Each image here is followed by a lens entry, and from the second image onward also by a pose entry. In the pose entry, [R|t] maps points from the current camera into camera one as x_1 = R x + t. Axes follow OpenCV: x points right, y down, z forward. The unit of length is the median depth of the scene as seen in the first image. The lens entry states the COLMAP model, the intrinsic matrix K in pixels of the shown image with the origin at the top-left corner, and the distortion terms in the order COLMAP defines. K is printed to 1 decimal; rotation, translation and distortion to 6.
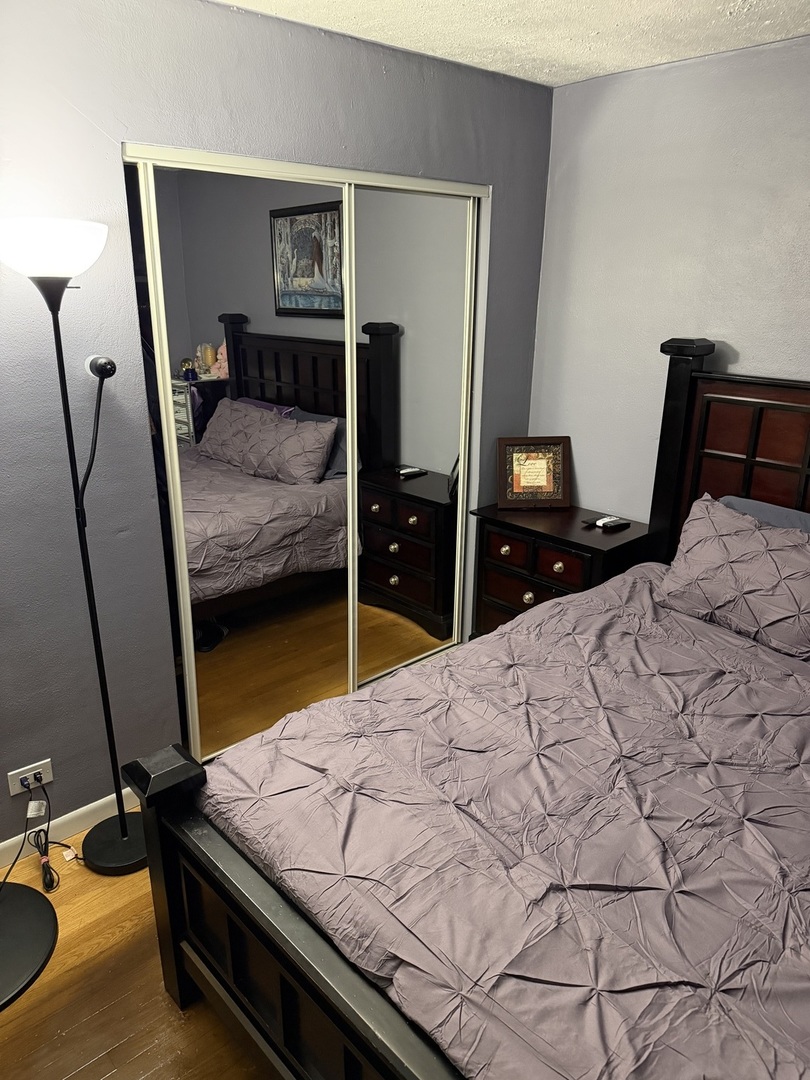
lens RADIAL K [[762.0, 0, 405.0], [0, 762.0, 540.0], [0, 0, 1]] dist [0.118695, -0.002828]
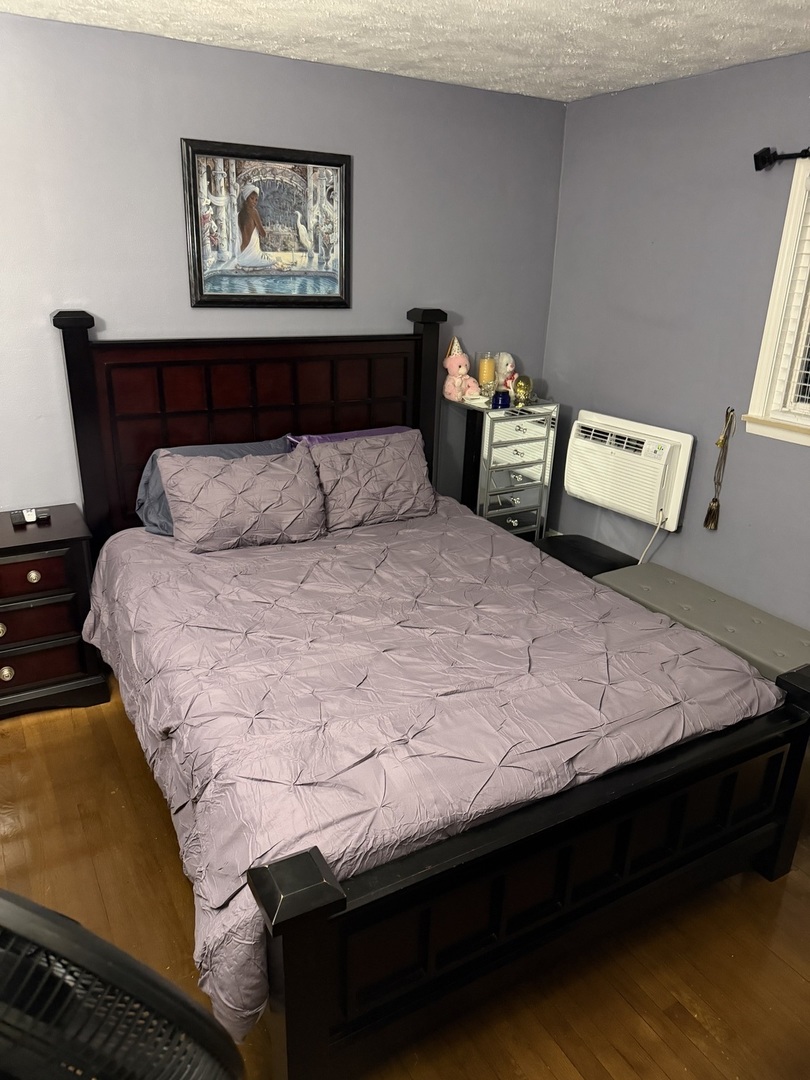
lens RADIAL K [[762.0, 0, 405.0], [0, 762.0, 540.0], [0, 0, 1]] dist [0.118695, -0.002828]
pose [[0.234286, -0.342082, 0.909995, -0.893188], [0.299117, 0.916004, 0.267330, -0.207966], [-0.925007, 0.209563, 0.316930, 0.568506]]
